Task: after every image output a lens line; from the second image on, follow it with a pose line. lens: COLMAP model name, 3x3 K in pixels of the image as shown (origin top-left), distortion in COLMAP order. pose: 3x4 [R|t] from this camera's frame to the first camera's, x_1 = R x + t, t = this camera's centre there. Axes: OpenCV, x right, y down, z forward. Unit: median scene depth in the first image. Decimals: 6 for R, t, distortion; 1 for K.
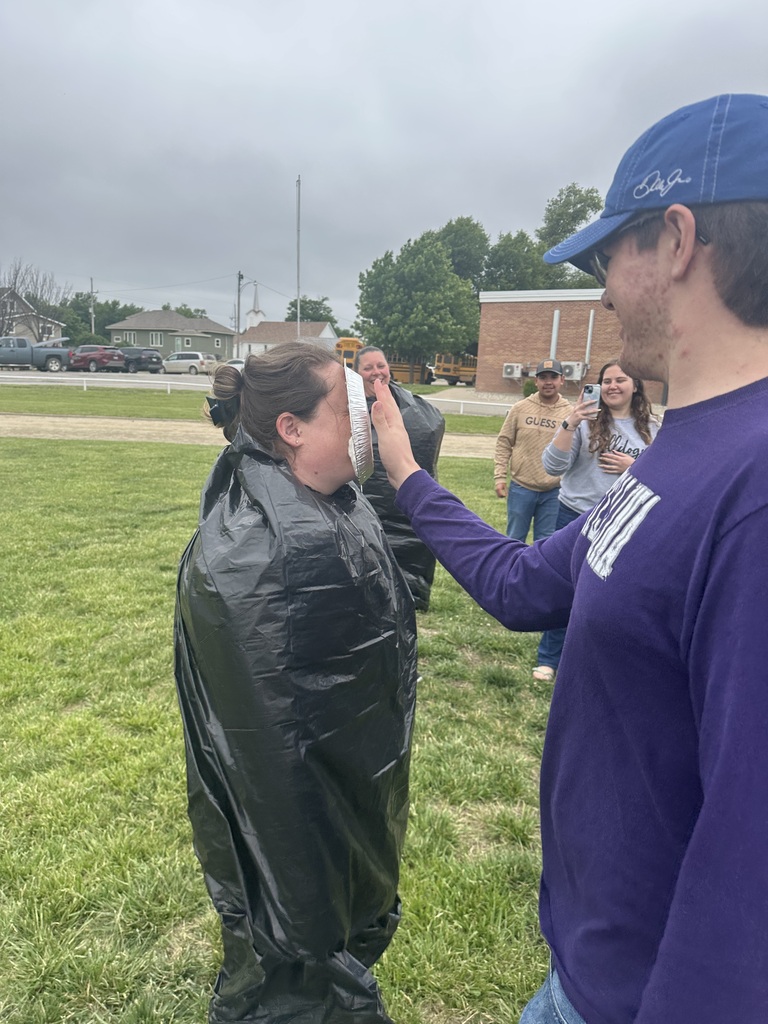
lens RADIAL K [[711.4, 0, 384.0], [0, 711.4, 512.0], [0, 0, 1]] dist [0.090974, -0.191494]
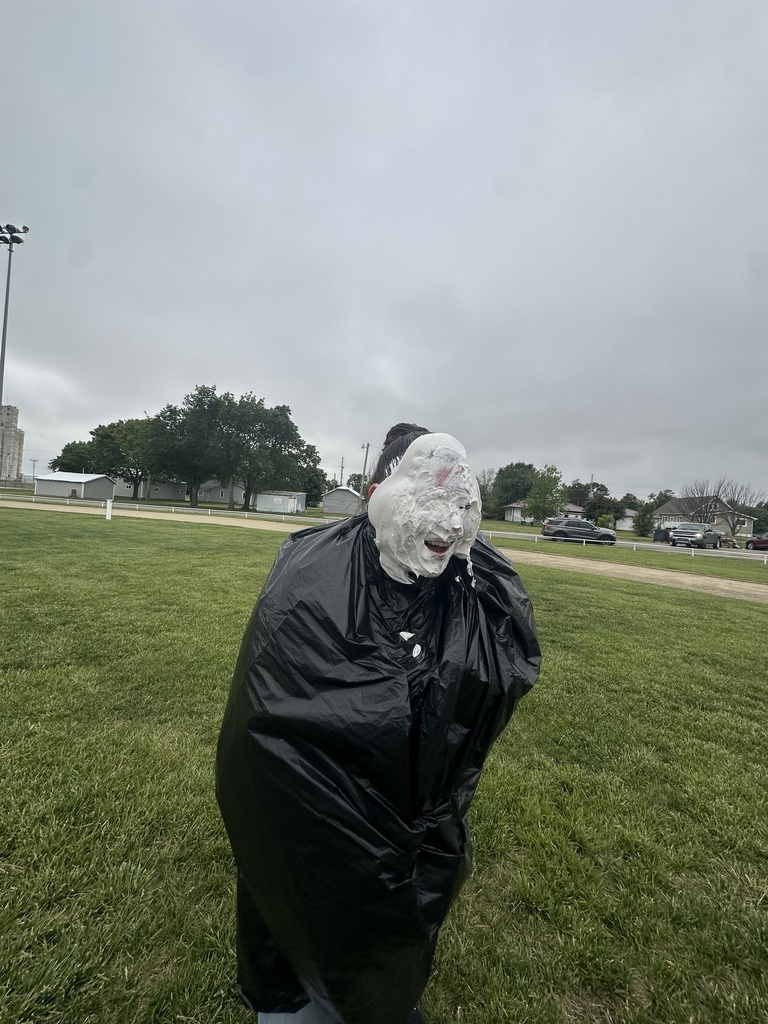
lens RADIAL K [[405.7, 0, 384.0], [0, 405.7, 512.0], [0, 0, 1]] dist [0.000110, 0.000385]
pose [[0.408253, -0.021362, -0.912619, -0.046058], [-0.226385, 0.966127, -0.123886, -0.024943], [0.884352, 0.257180, 0.389589, 0.168802]]
